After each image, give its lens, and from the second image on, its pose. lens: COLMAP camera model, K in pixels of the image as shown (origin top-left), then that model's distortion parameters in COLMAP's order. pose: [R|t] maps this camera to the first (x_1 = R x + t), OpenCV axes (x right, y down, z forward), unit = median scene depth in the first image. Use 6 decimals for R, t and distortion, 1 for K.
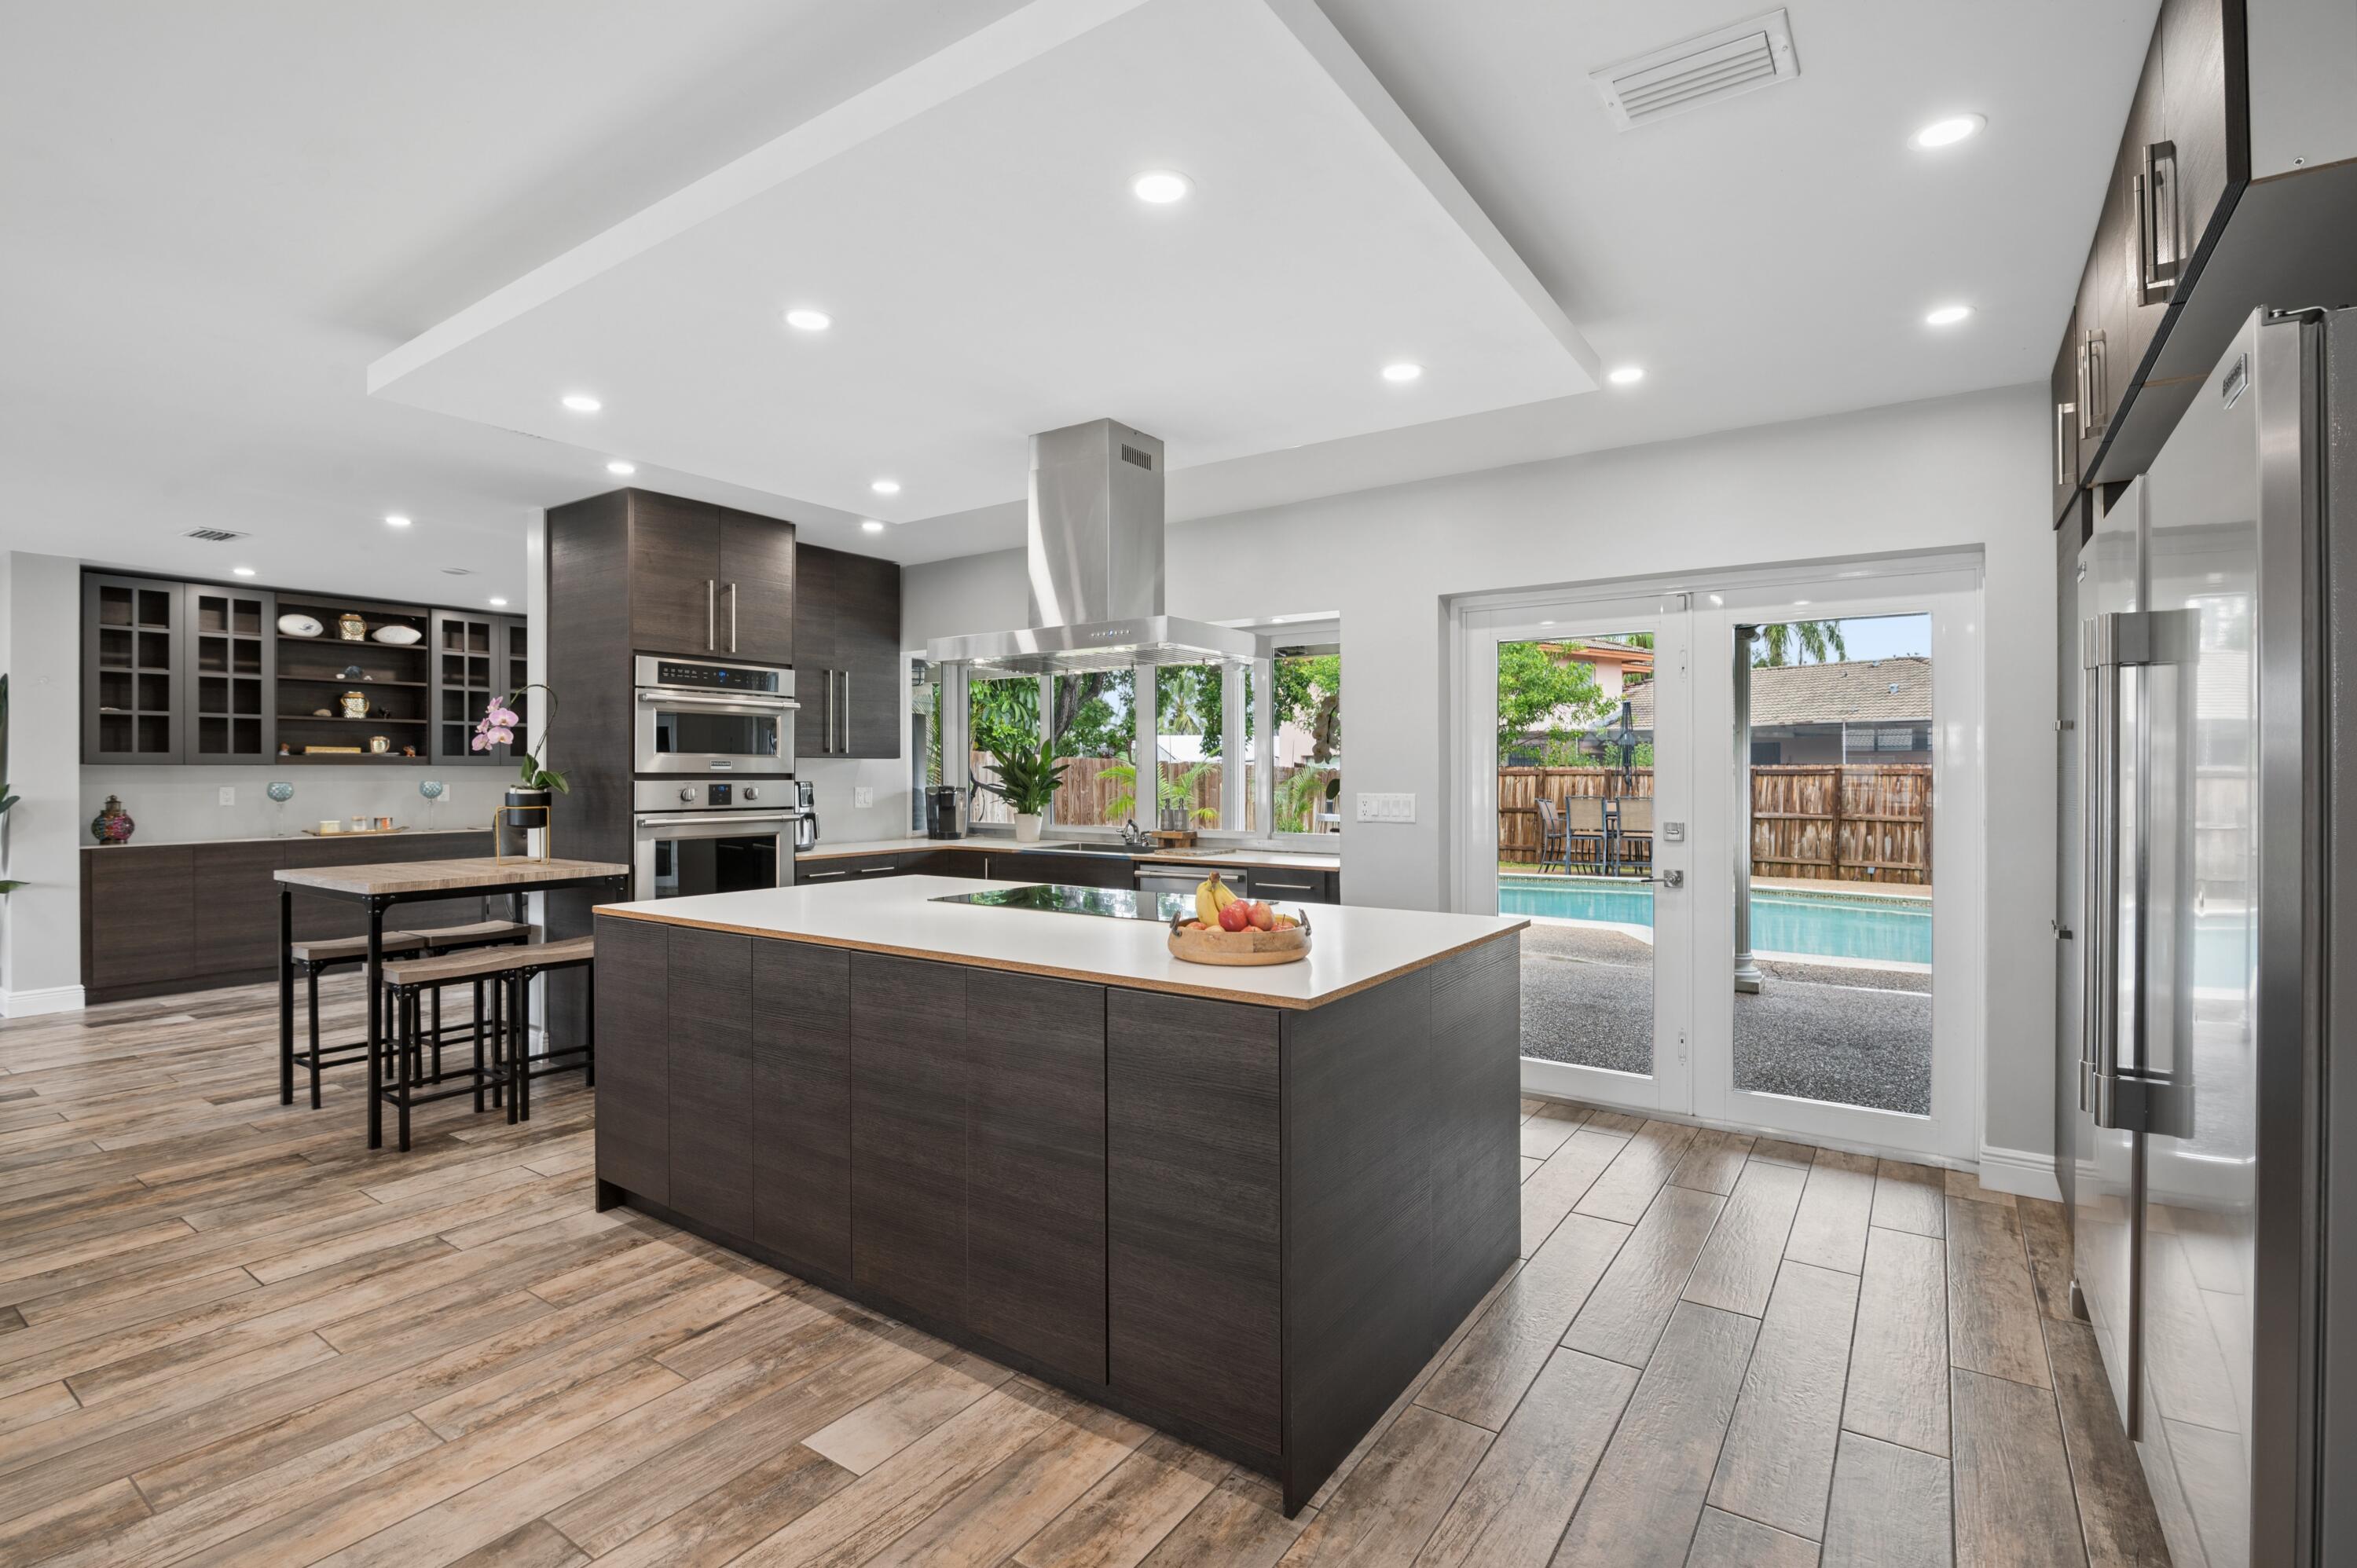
lens RADIAL K [[1088.2, 0, 1178.5], [0, 1088.2, 784.0], [0, 0, 1]] dist [-0.001885, -0.006064]
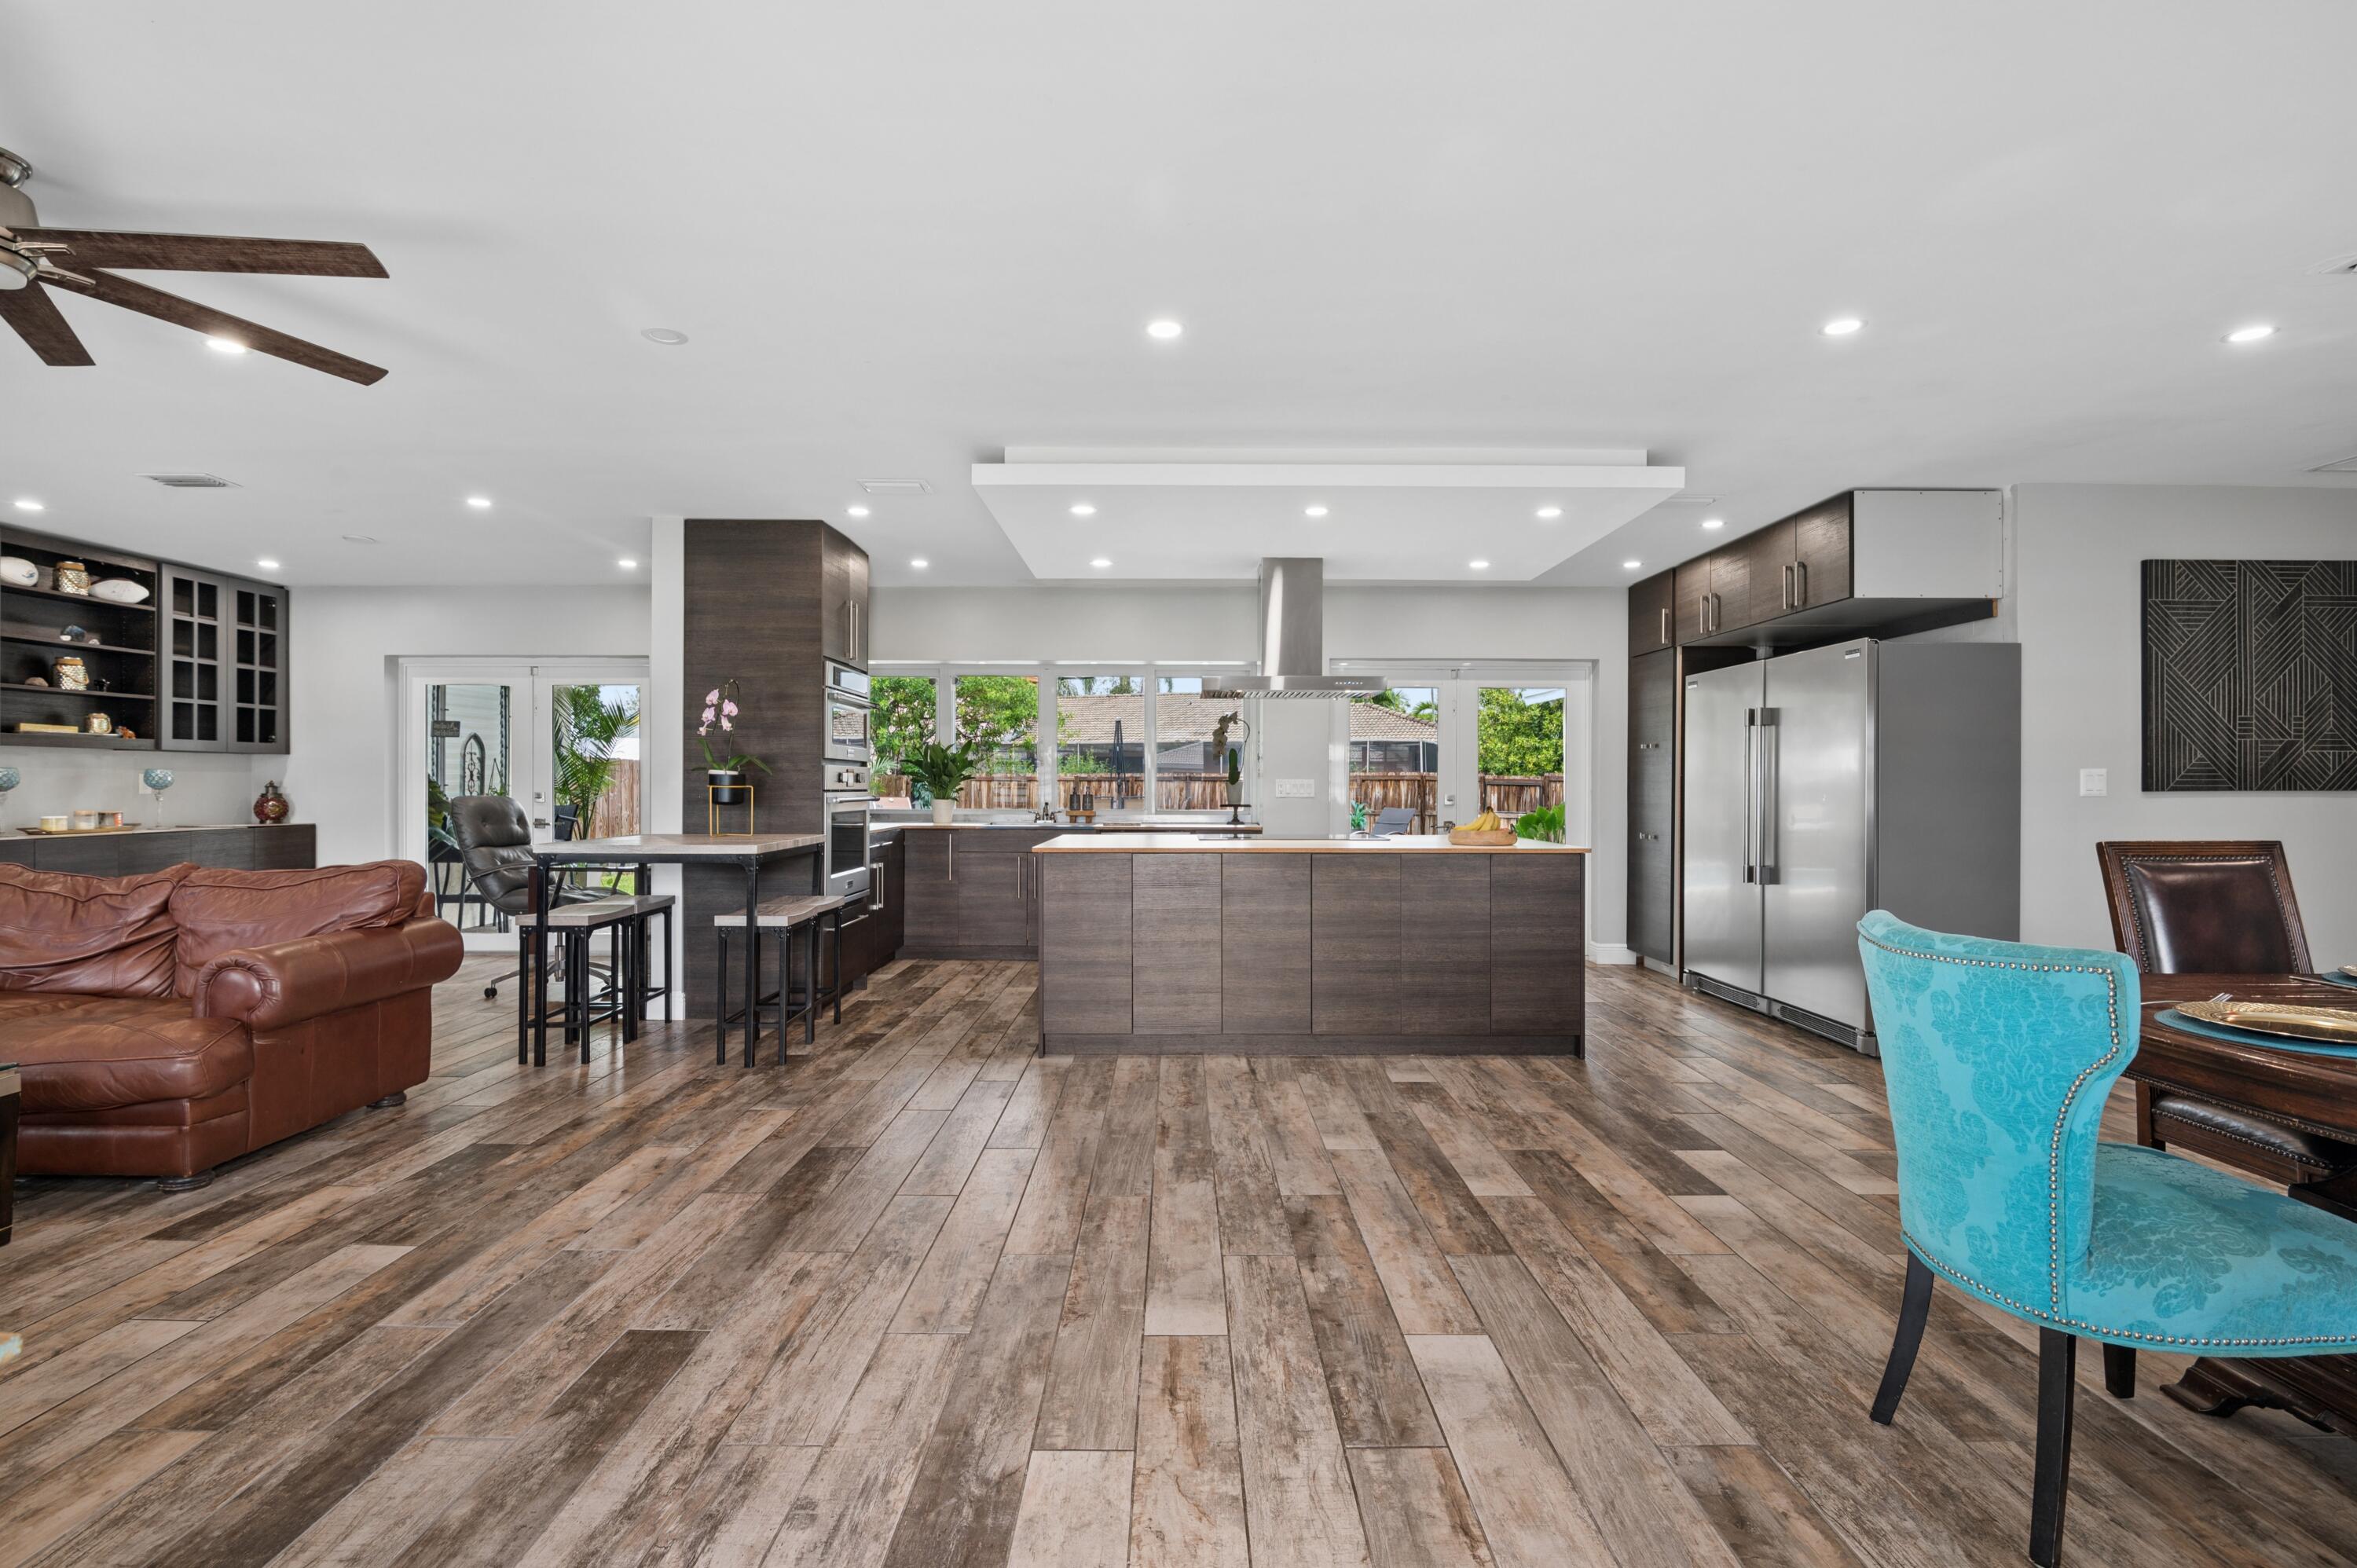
lens RADIAL K [[1088.2, 0, 1178.5], [0, 1088.2, 784.0], [0, 0, 1]] dist [-0.001885, -0.006064]
pose [[0.820711, 0.003319, 0.571334, -0.547234], [0.002125, 0.999958, -0.008863, 0.018541], [-0.571339, 0.008488, 0.820670, -0.134817]]
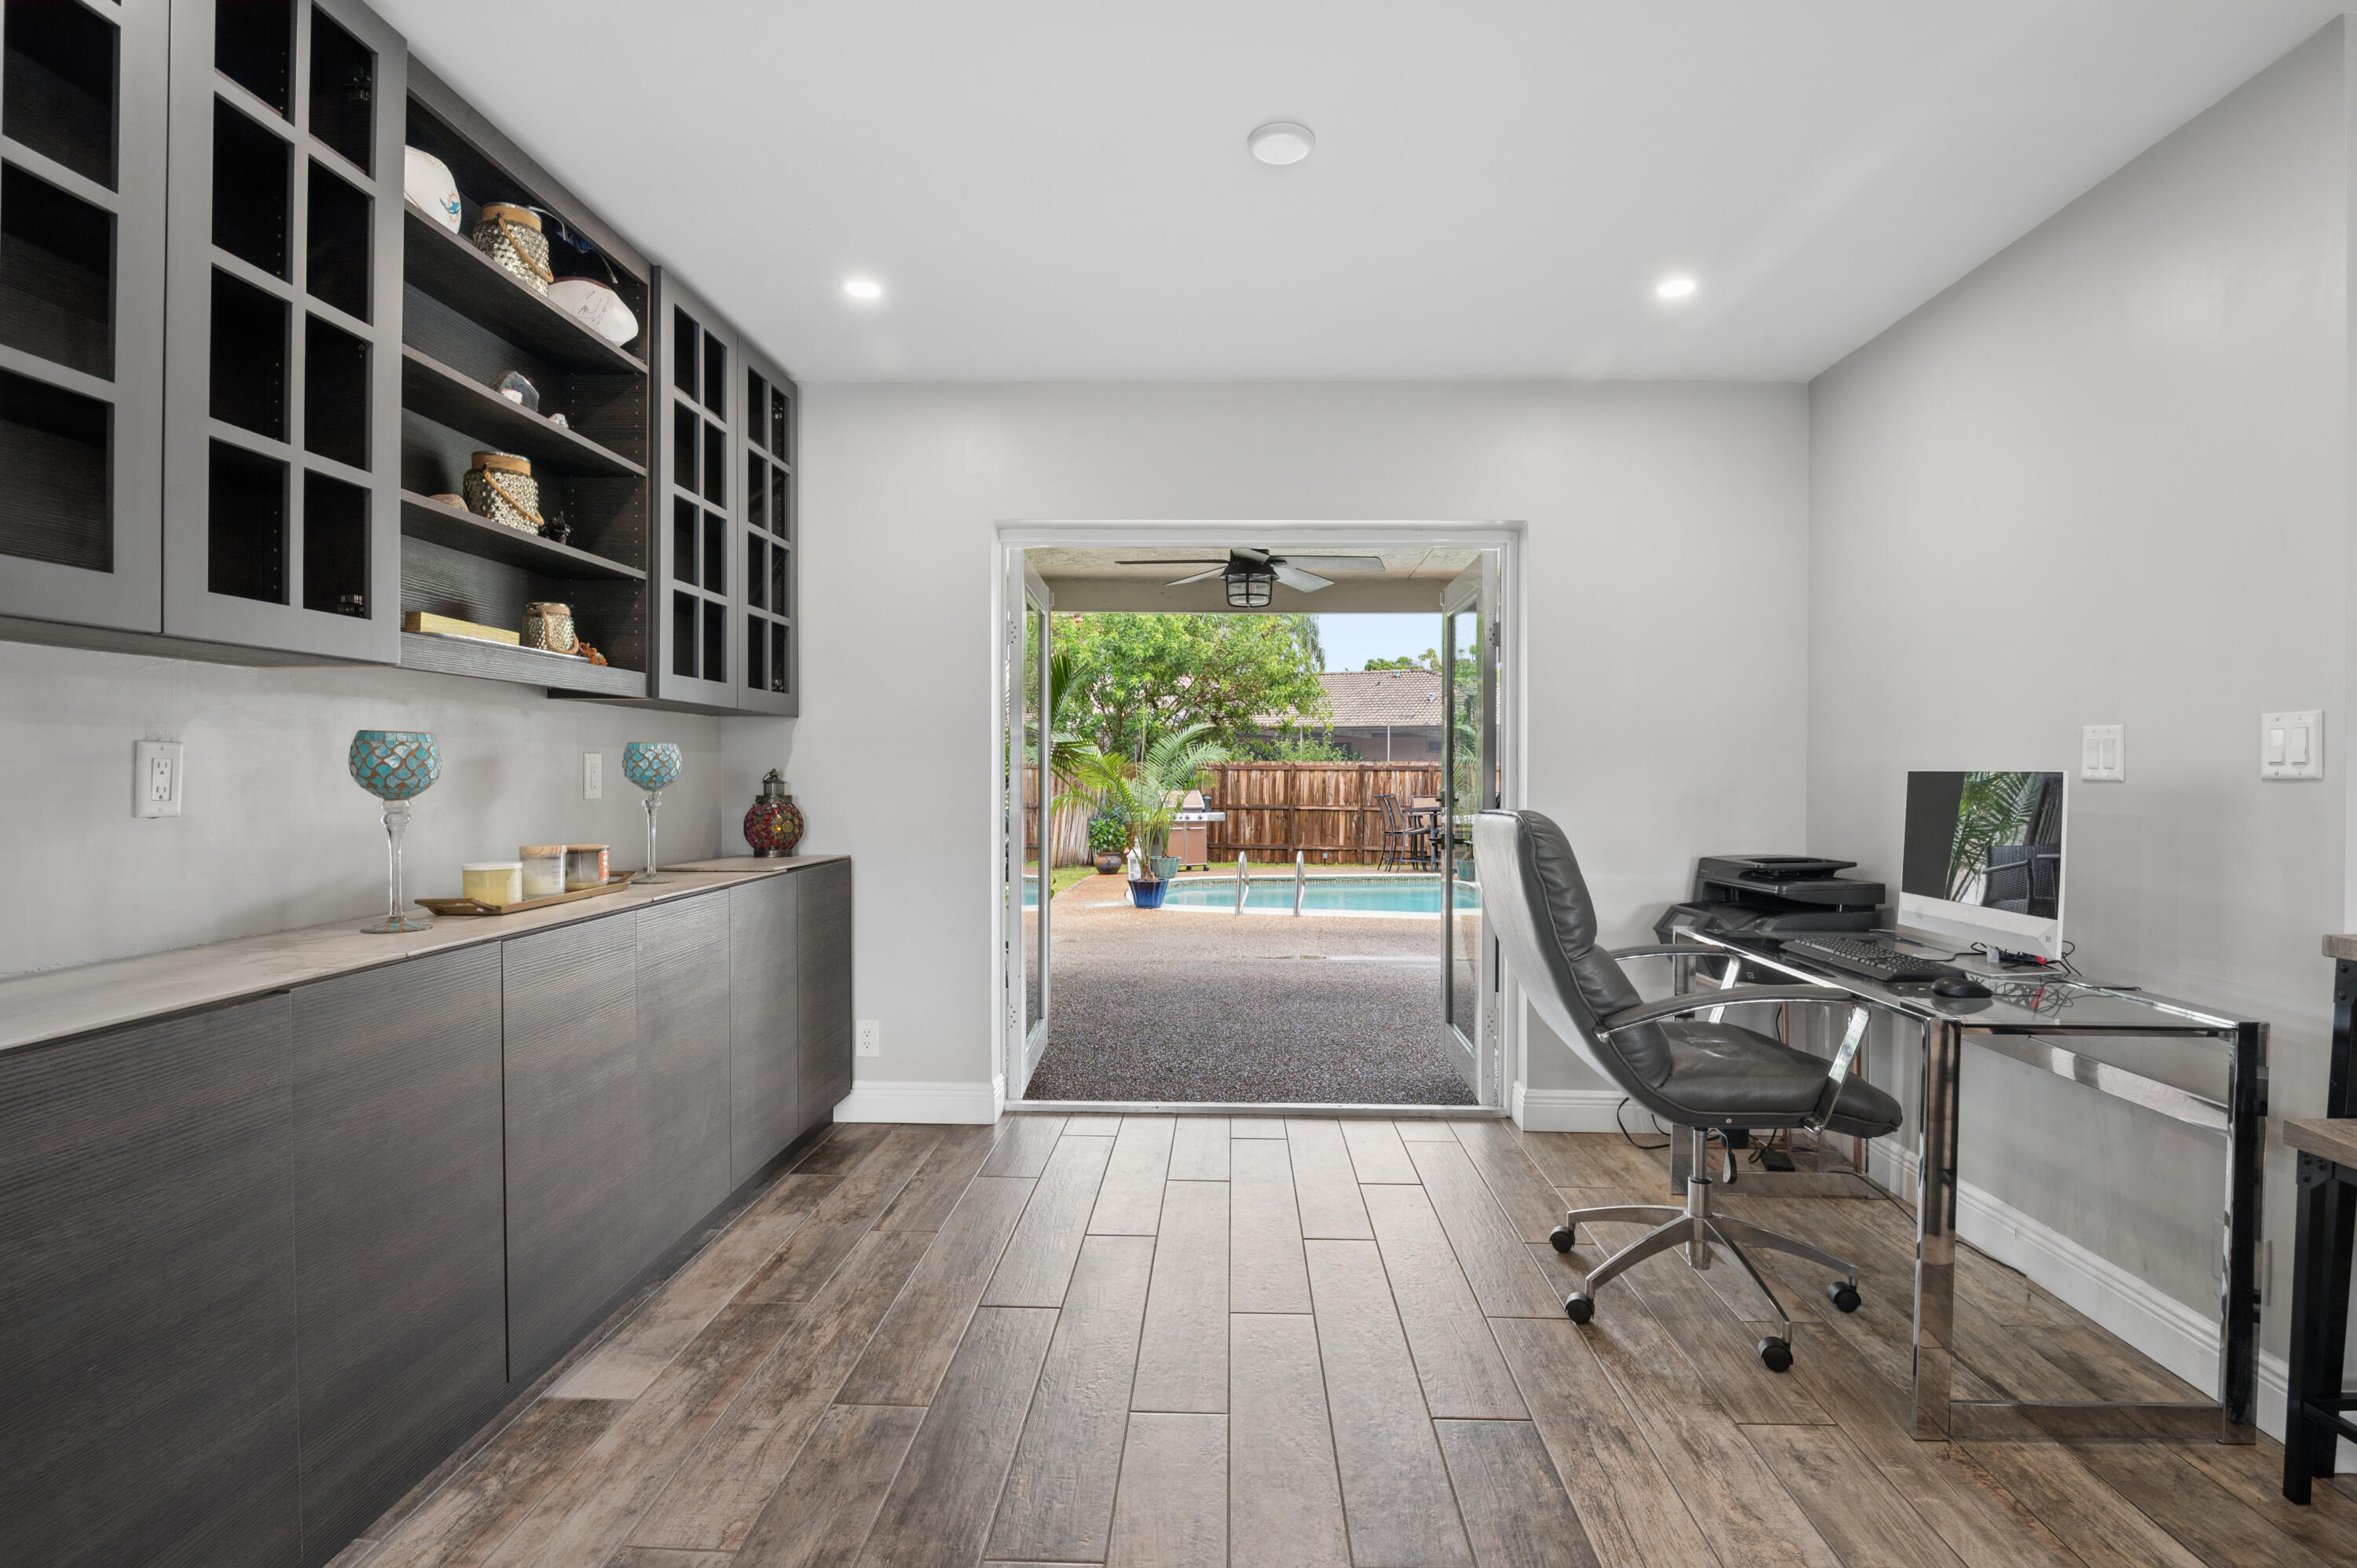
lens RADIAL K [[1131.9, 0, 1174.3], [0, 1131.9, 772.8], [0, 0, 1]] dist [-0.001367, -0.000216]
pose [[0.847788, 0.014551, 0.530136, -0.778349], [-0.012376, 0.999894, -0.007653, 0.009173], [-0.530191, -0.000073, 0.847878, 0.619635]]
